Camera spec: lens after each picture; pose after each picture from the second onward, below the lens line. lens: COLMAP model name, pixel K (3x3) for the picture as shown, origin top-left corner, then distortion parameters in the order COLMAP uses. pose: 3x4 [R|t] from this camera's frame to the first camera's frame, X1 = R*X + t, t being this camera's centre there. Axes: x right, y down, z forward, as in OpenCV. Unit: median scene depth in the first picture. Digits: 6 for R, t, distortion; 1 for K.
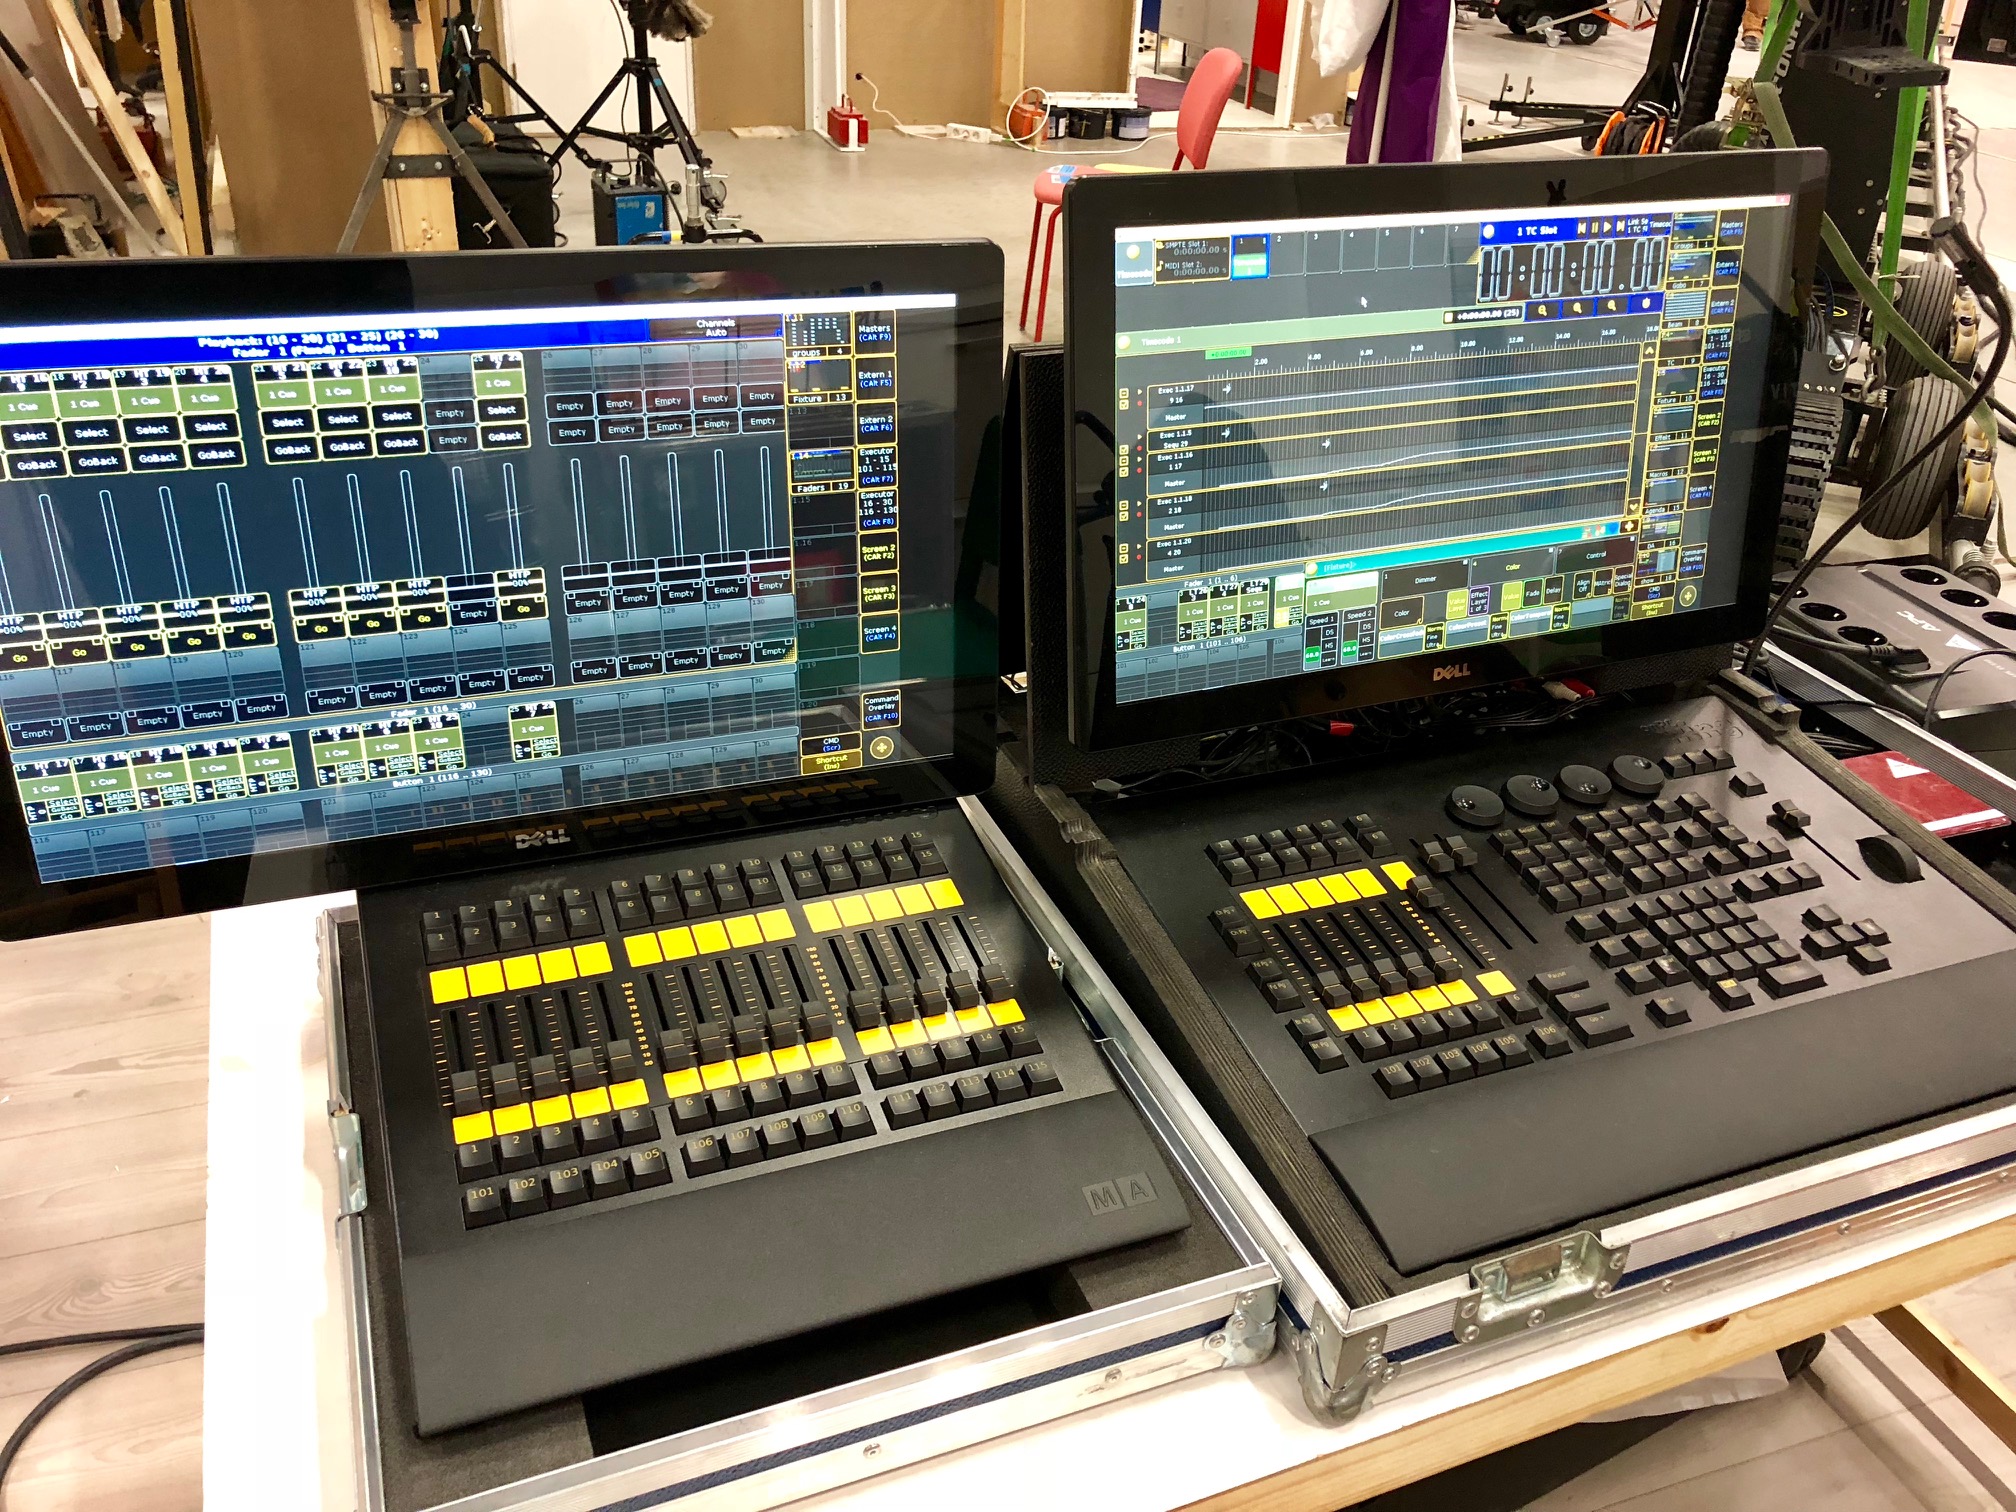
lens RADIAL K [[1597.4, 0, 1008.0], [0, 1597.4, 756.0], [0, 0, 1]] dist [0.070320, -0.149984]
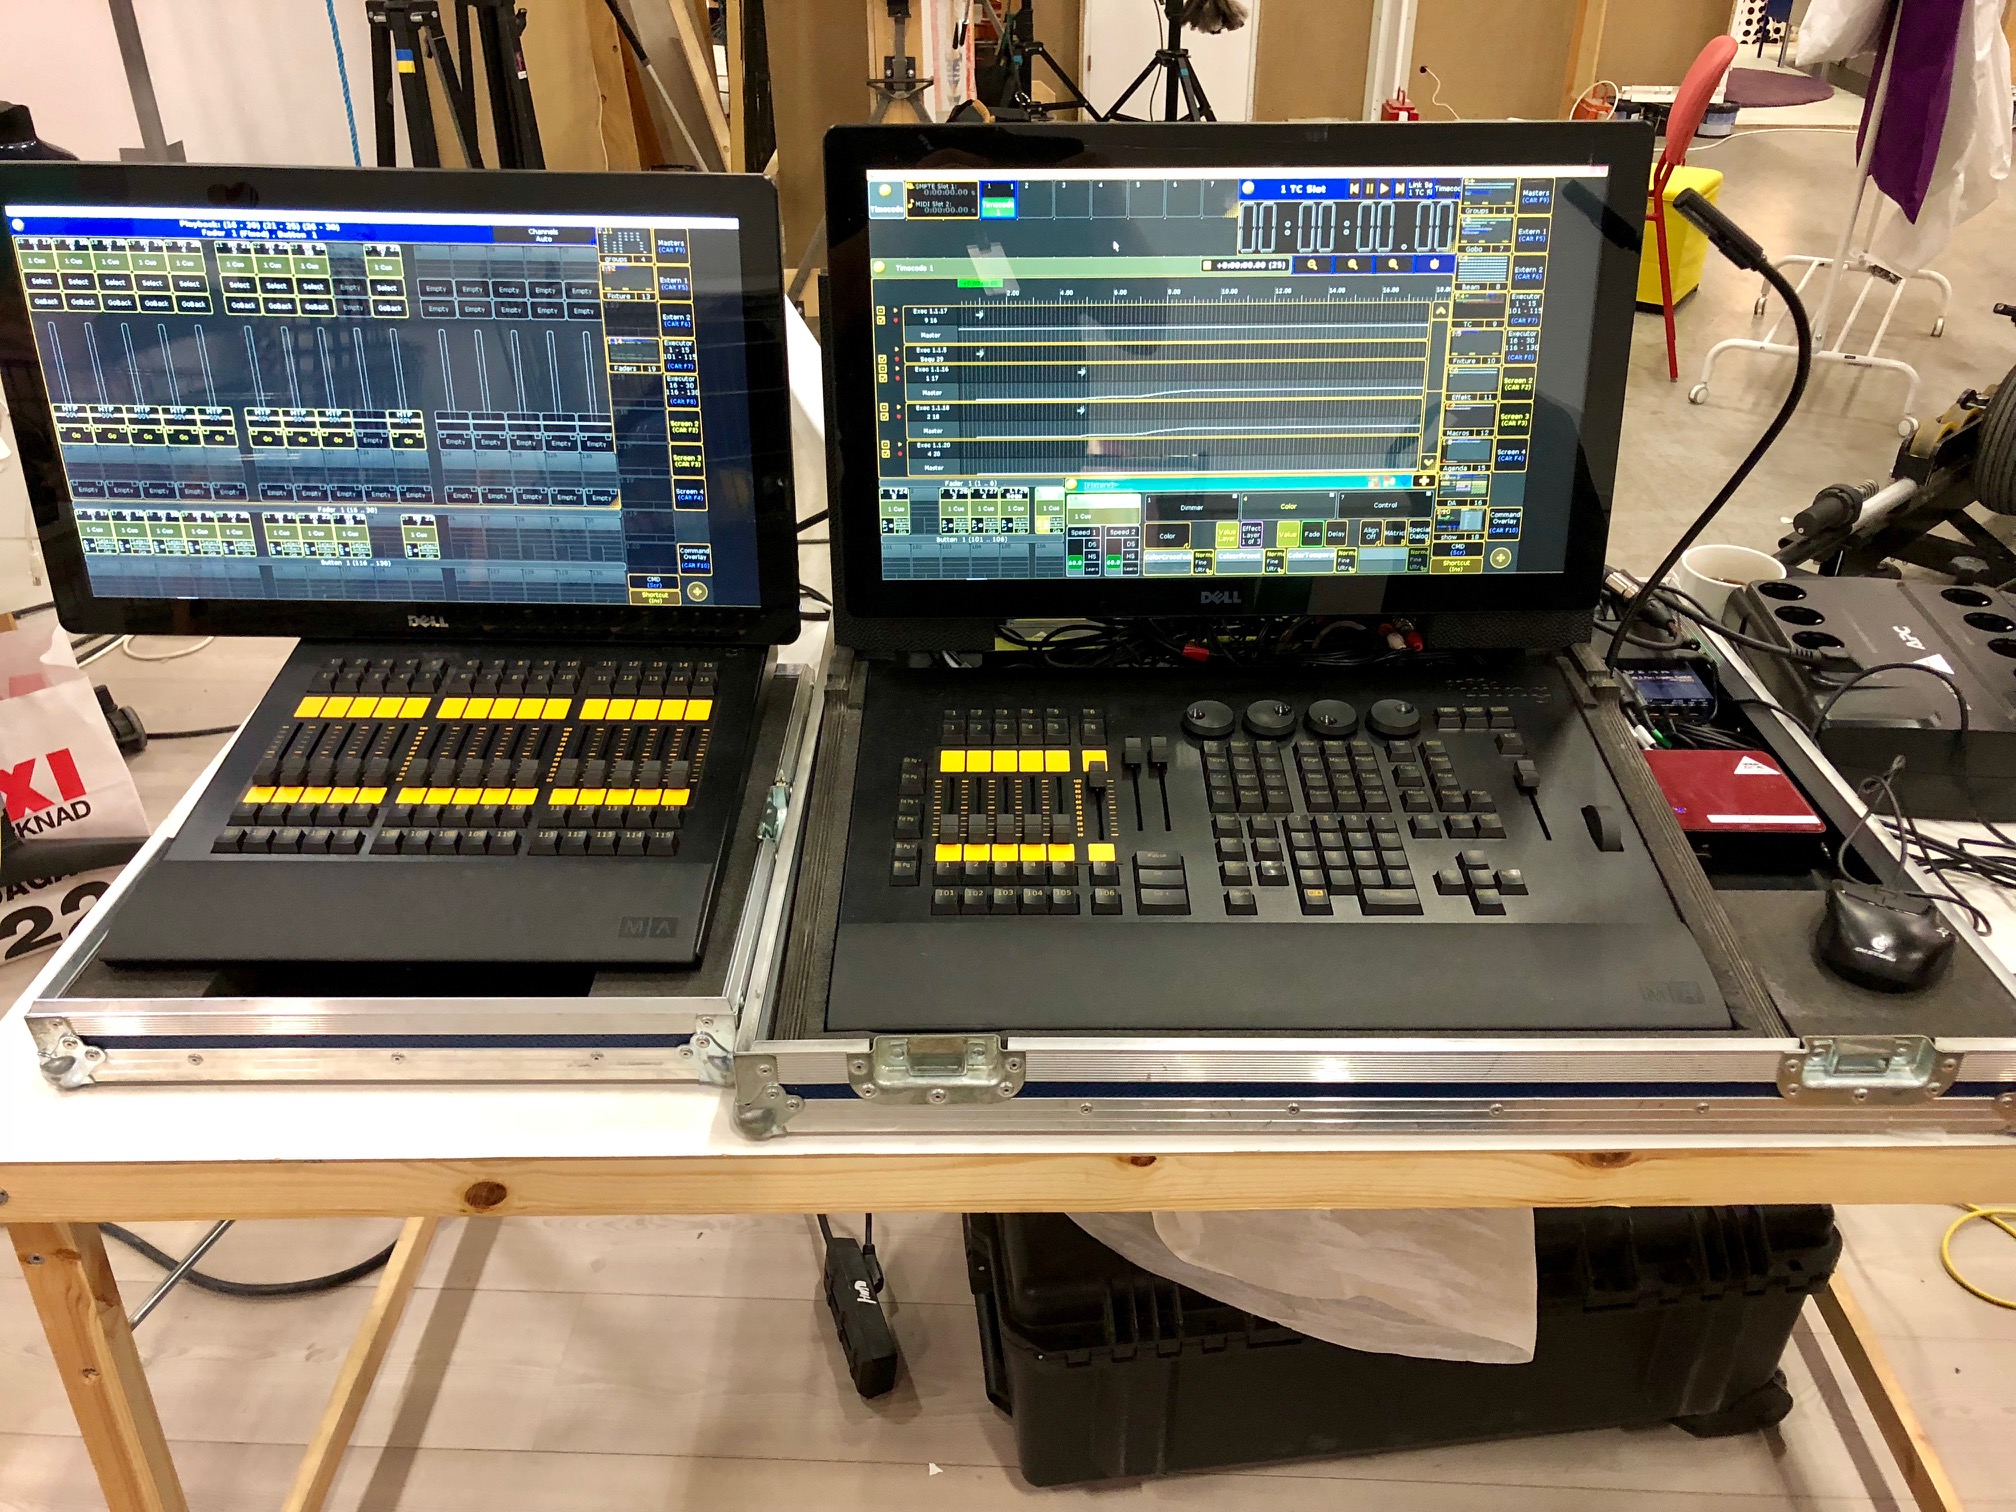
lens RADIAL K [[1624.2, 0, 1019.0], [0, 1624.2, 751.7], [0, 0, 1]] dist [0.032009, -0.031379]
pose [[0.929045, 0.149266, -0.338518, 0.594257], [-0.148080, 0.988536, 0.029485, 0.043237], [0.339038, 0.022735, 0.940498, -0.085251]]
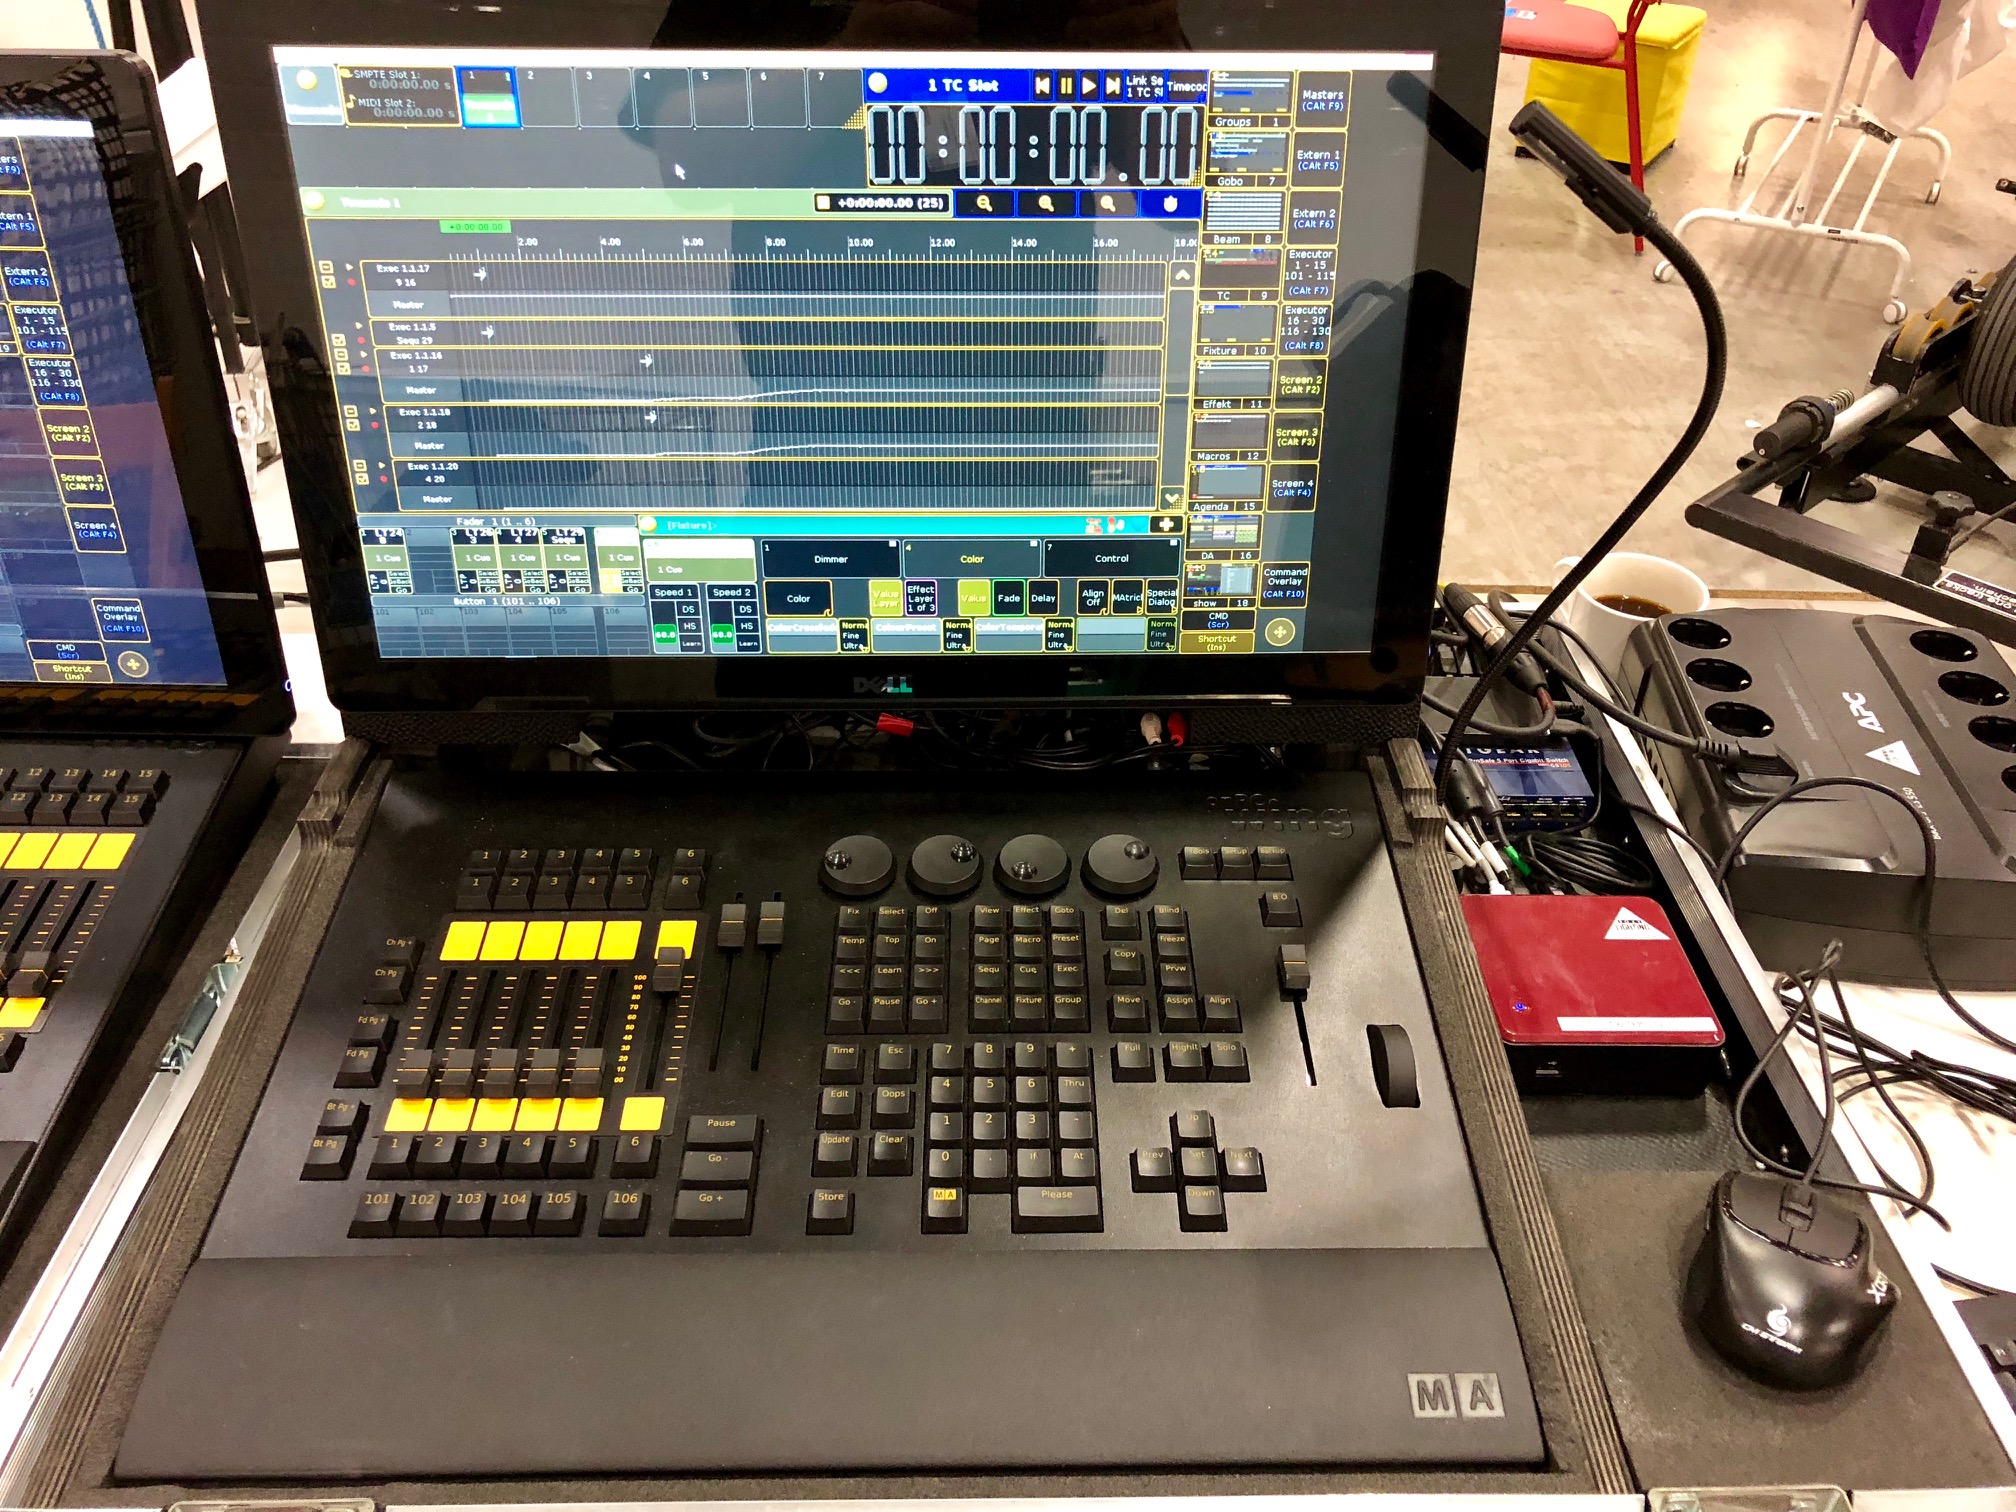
lens RADIAL K [[1644.5, 0, 1008.0], [0, 1644.5, 756.0], [0, 0, 1]] dist [0.030599, -0.040311]
pose [[0.932706, 0.183023, -0.310745, 0.639381], [-0.153668, 0.981210, 0.116677, -0.131643], [0.326261, -0.061074, 0.943305, 0.324269]]
